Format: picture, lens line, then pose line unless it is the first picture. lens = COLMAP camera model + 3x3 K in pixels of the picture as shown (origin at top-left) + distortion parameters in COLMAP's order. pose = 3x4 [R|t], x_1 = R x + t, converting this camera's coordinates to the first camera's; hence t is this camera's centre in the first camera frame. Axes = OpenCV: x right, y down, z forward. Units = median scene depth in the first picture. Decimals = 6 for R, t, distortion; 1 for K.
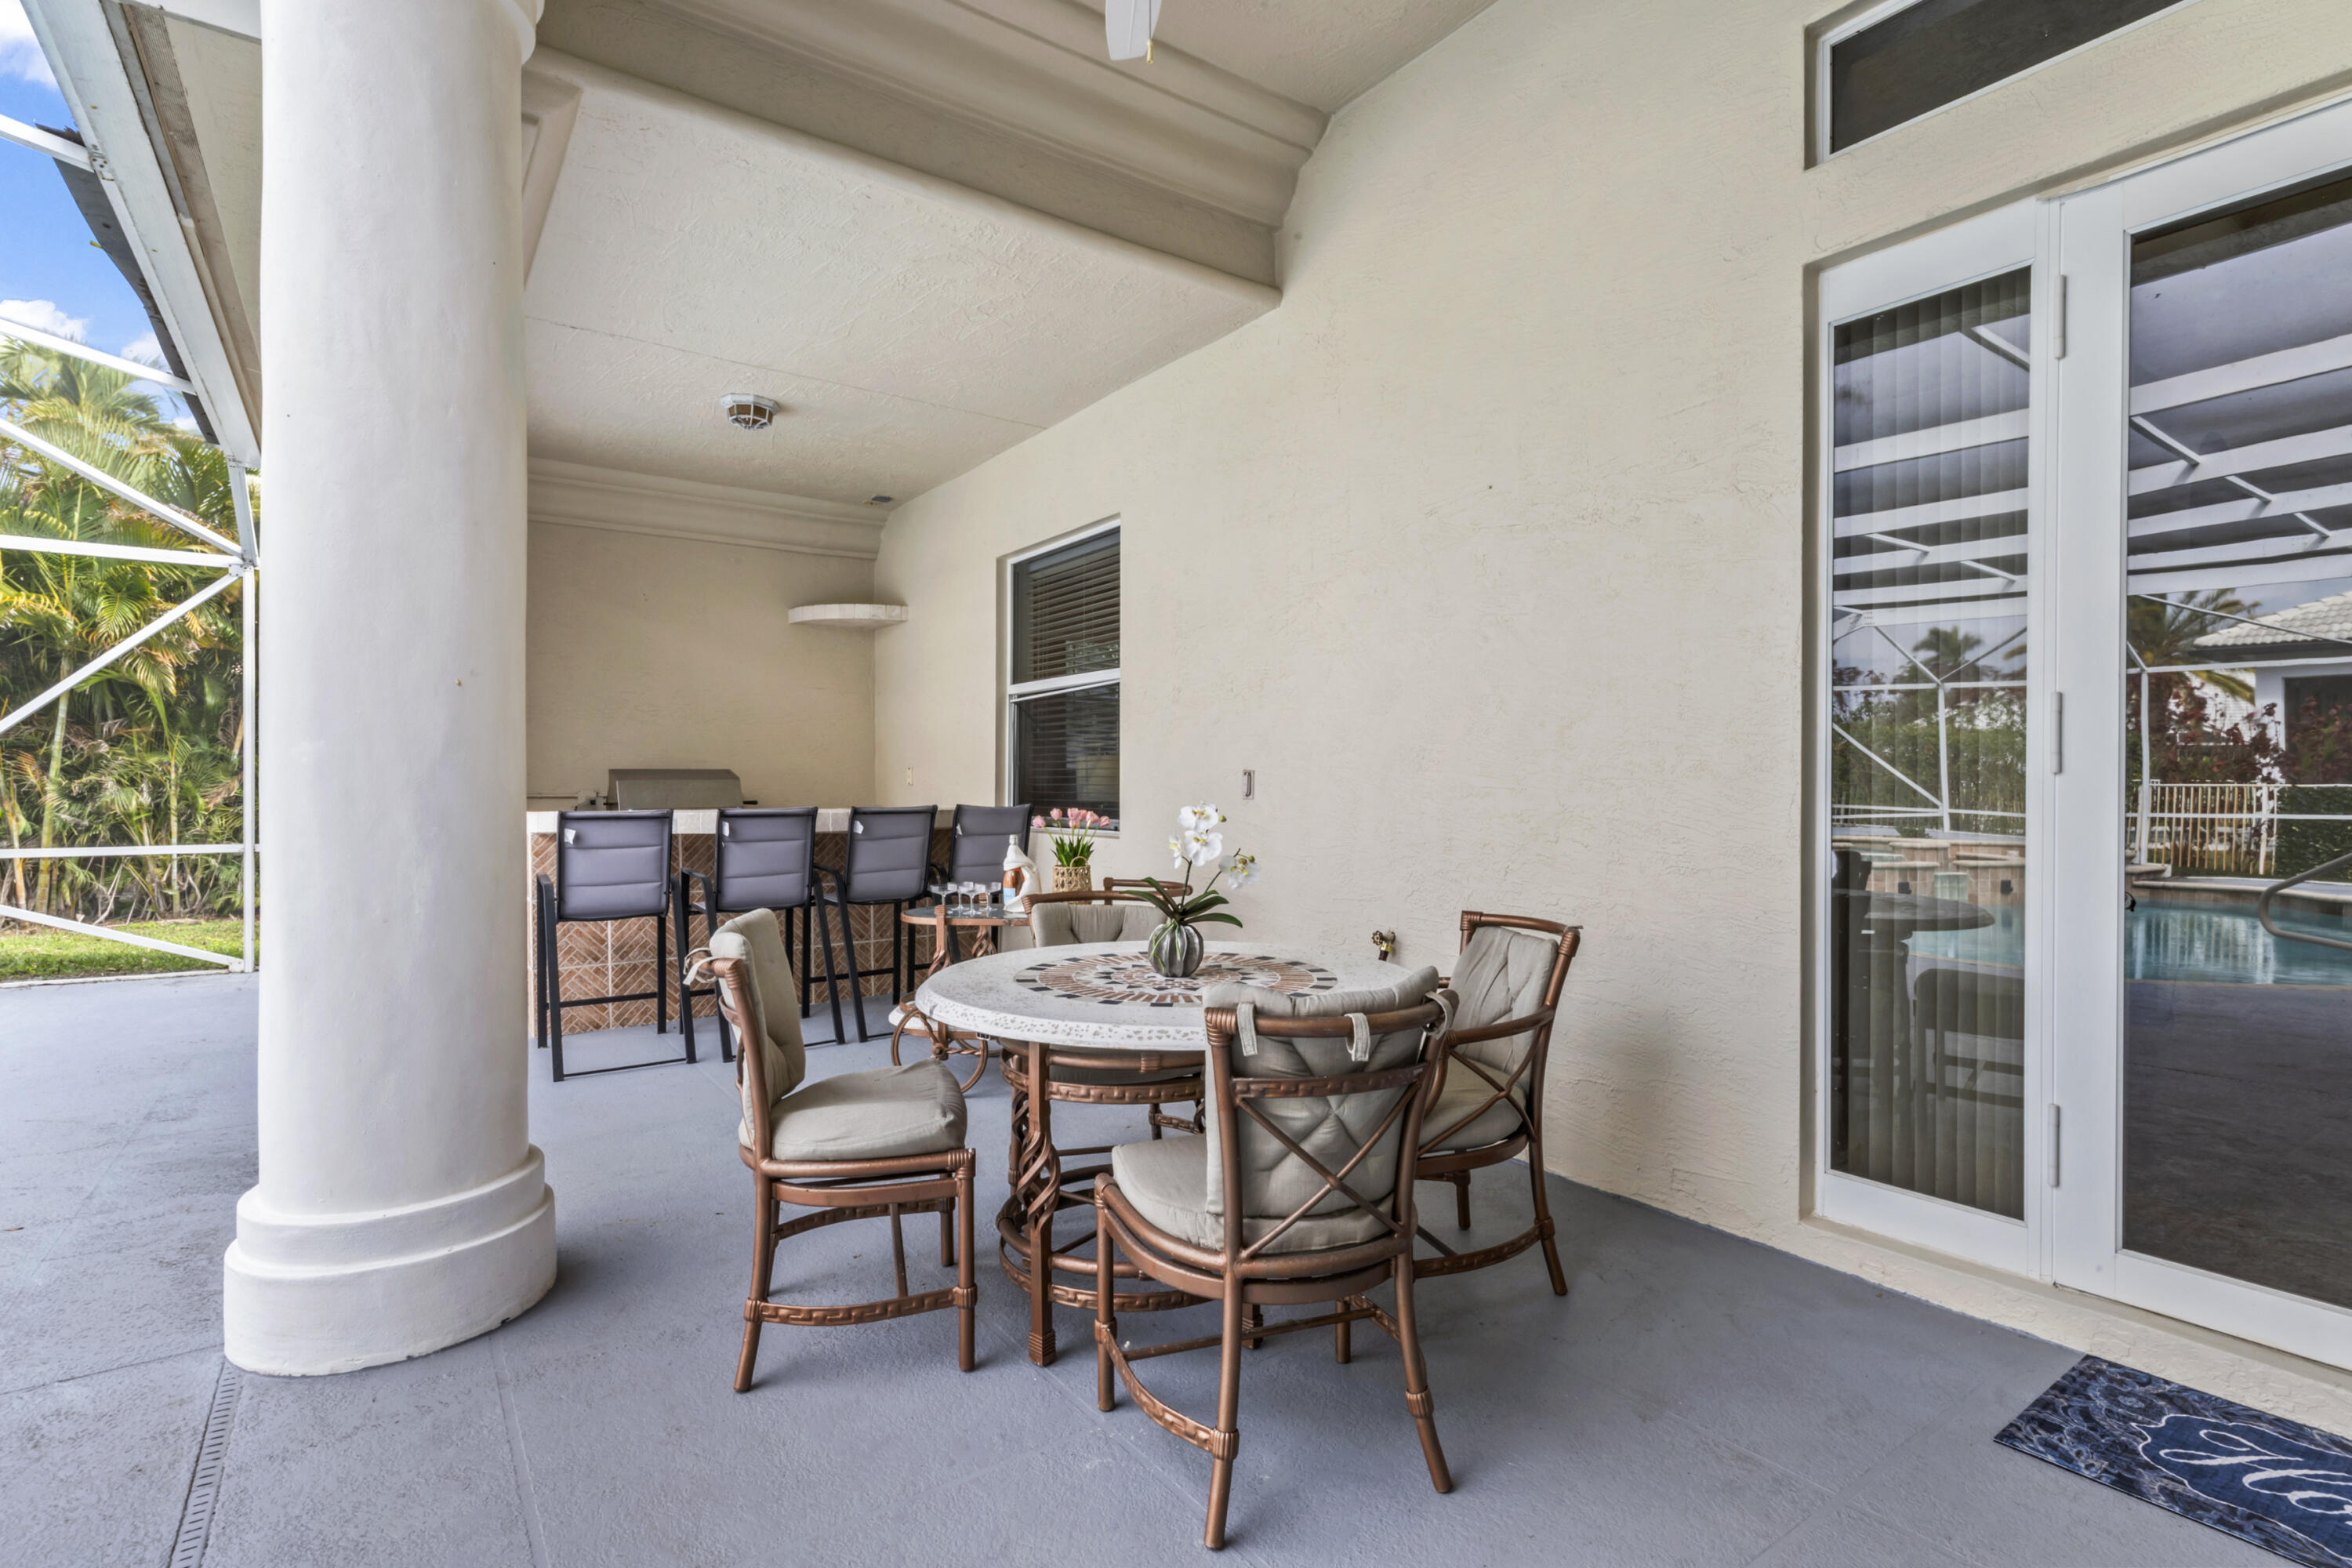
lens RADIAL K [[1148.4, 0, 1175.2], [0, 1148.4, 783.8], [0, 0, 1]] dist [0.015566, 0.000253]
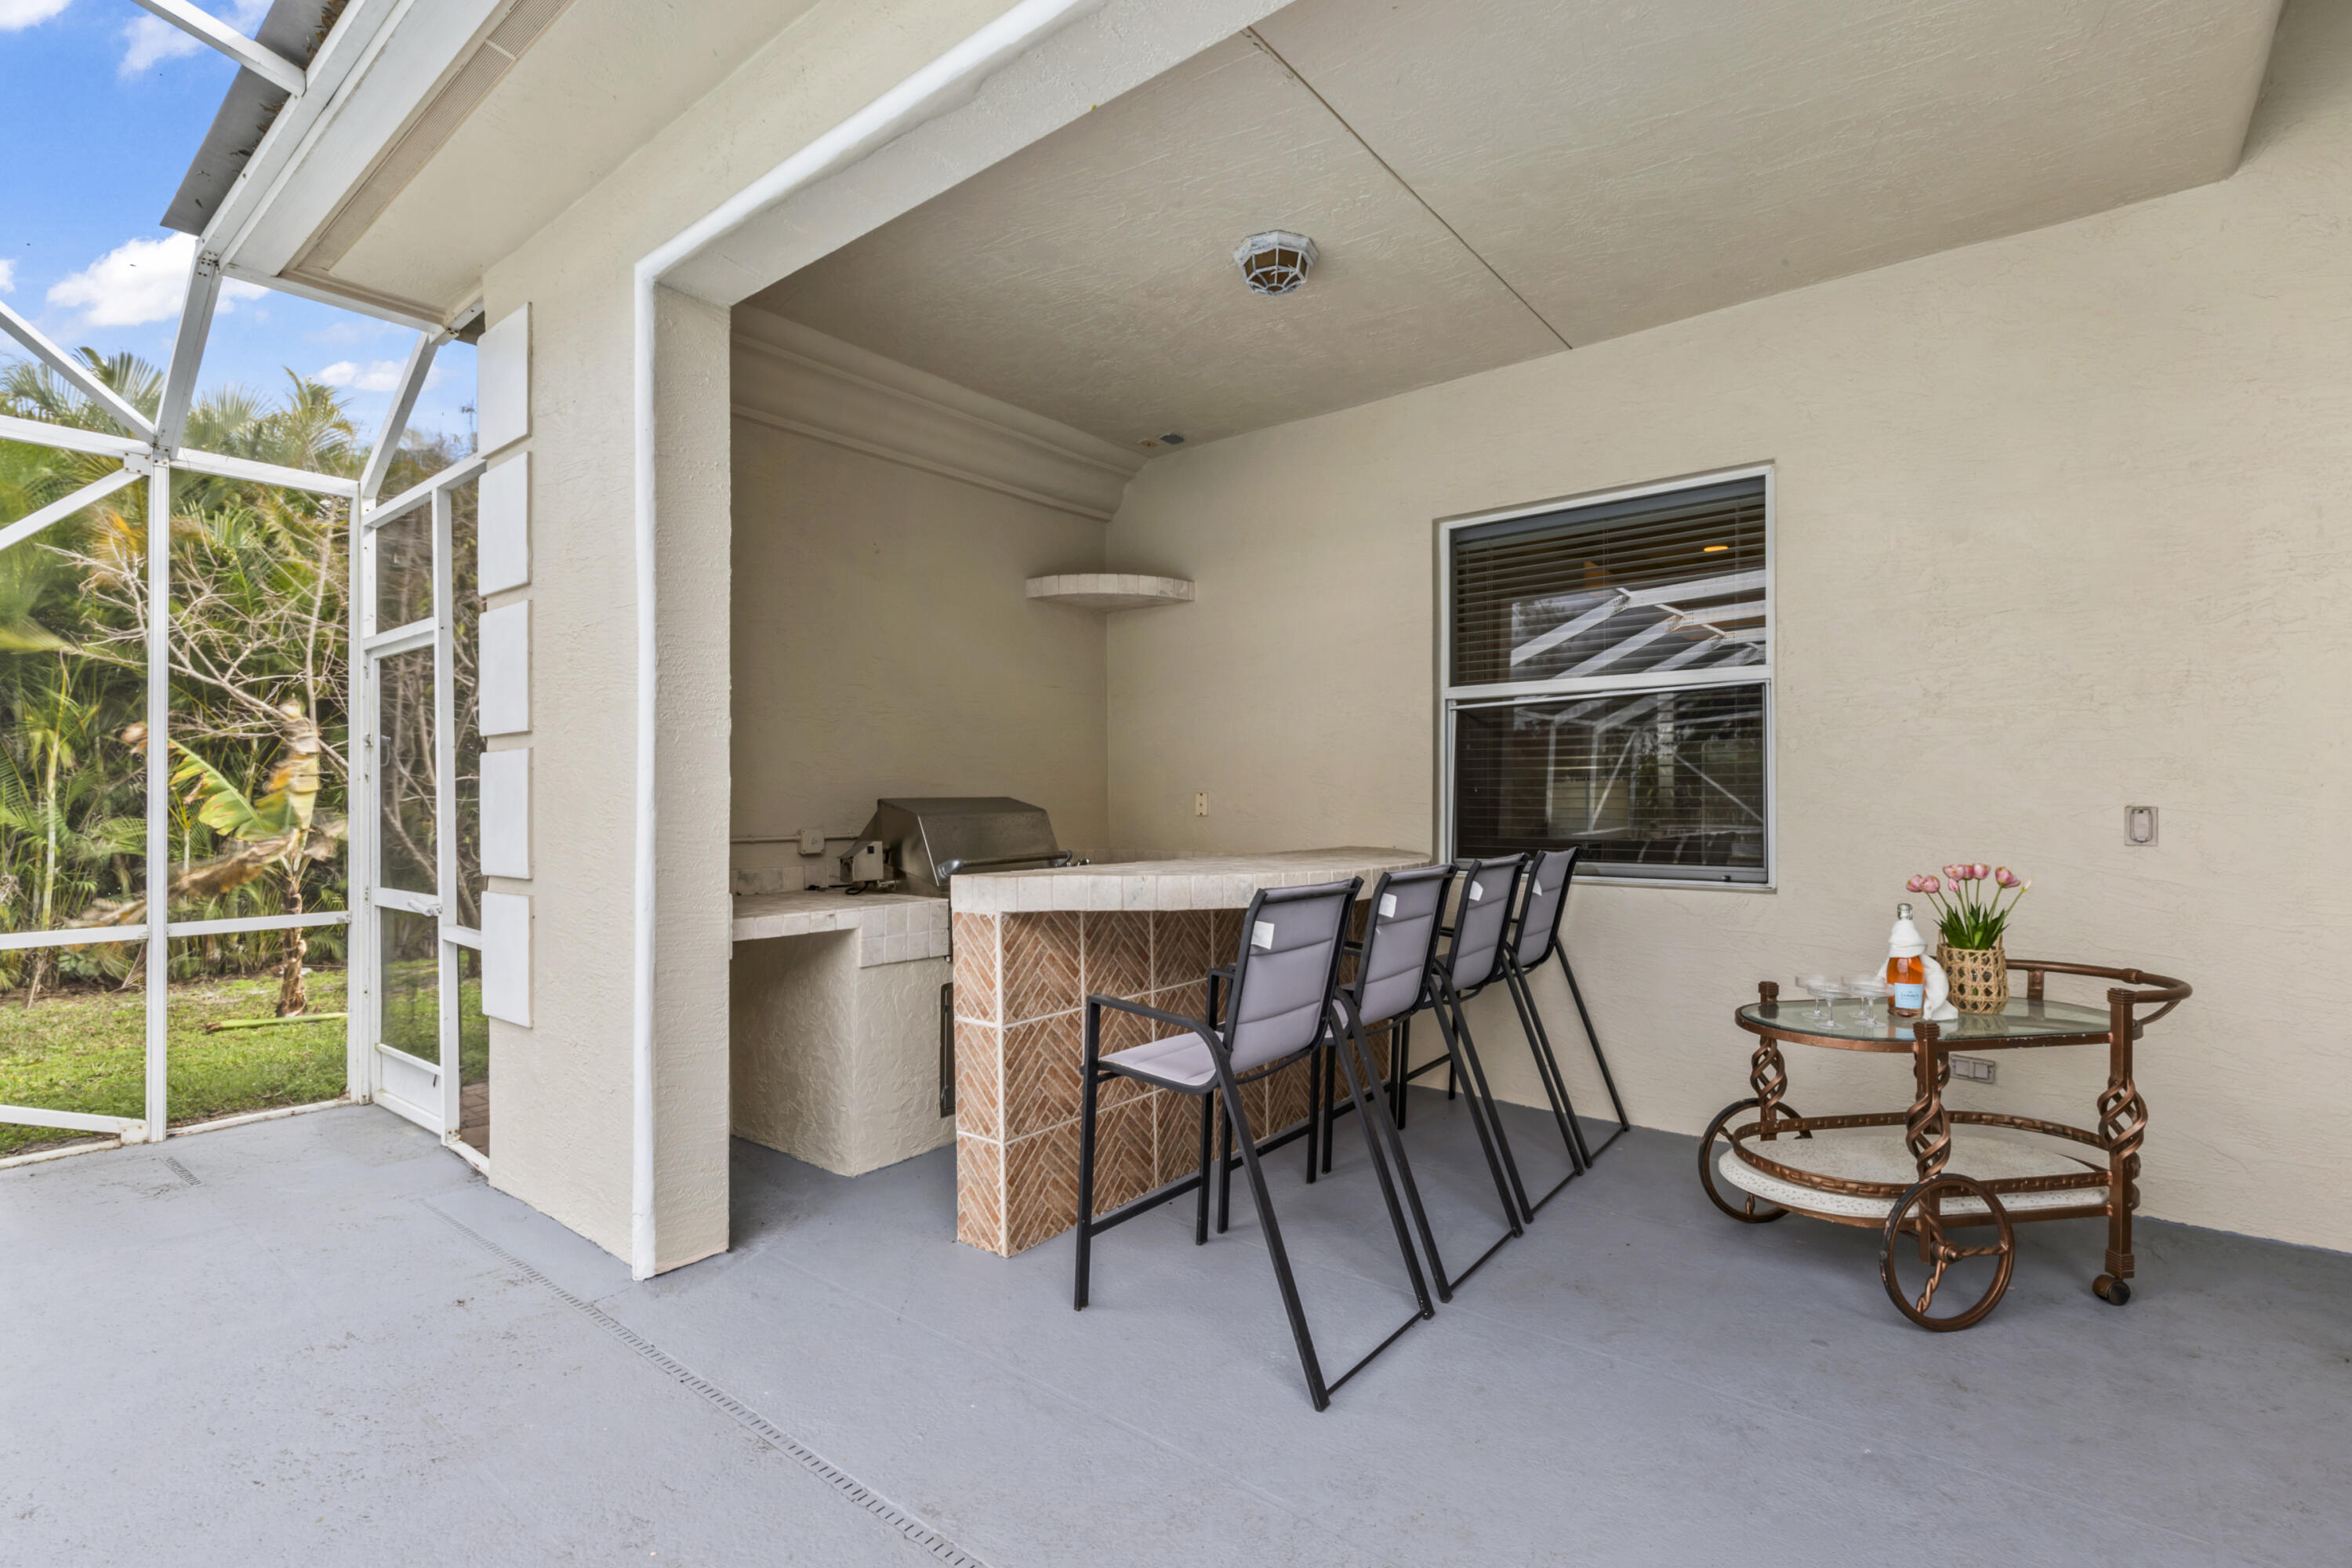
lens RADIAL K [[1089.4, 0, 1183.3], [0, 1089.4, 794.8], [0, 0, 1]] dist [0.015401, 0.000771]
pose [[0.960523, -0.005072, 0.278156, -0.514246], [0.004416, 0.999986, 0.002983, -0.017169], [-0.278167, -0.001637, 0.960531, 0.352565]]
